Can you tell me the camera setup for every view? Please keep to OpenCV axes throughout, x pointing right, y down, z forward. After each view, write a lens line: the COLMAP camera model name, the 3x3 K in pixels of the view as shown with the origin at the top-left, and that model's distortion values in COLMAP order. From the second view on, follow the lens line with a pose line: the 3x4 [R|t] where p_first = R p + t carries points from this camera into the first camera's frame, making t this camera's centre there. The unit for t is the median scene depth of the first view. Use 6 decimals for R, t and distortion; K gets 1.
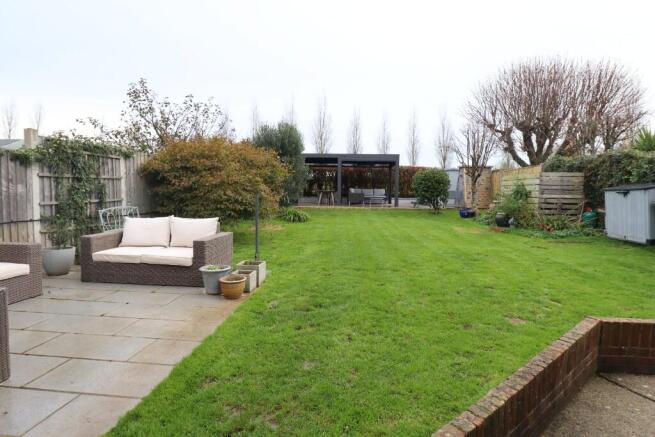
lens RADIAL K [[381.4, 0, 327.5], [0, 381.4, 218.5], [0, 0, 1]] dist [-0.002285, -0.002006]
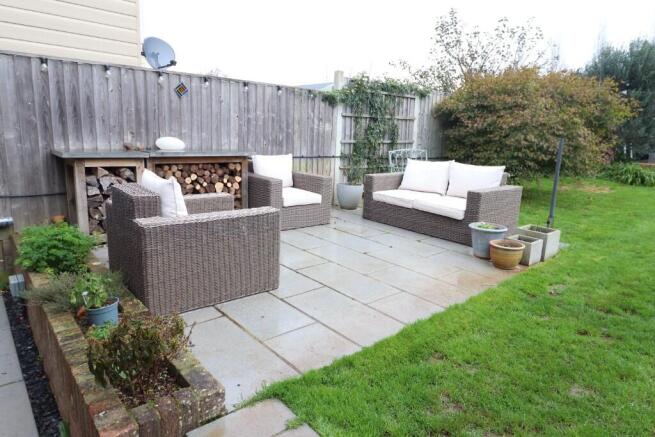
lens RADIAL K [[414.9, 0, 327.0], [0, 414.9, 210.3], [0, 0, 1]] dist [0.000886, -0.001639]
pose [[0.728043, 0.145349, -0.669945, 0.037751], [-0.081813, 0.988702, 0.125598, 0.009769], [0.680632, -0.036630, 0.731709, 0.100365]]
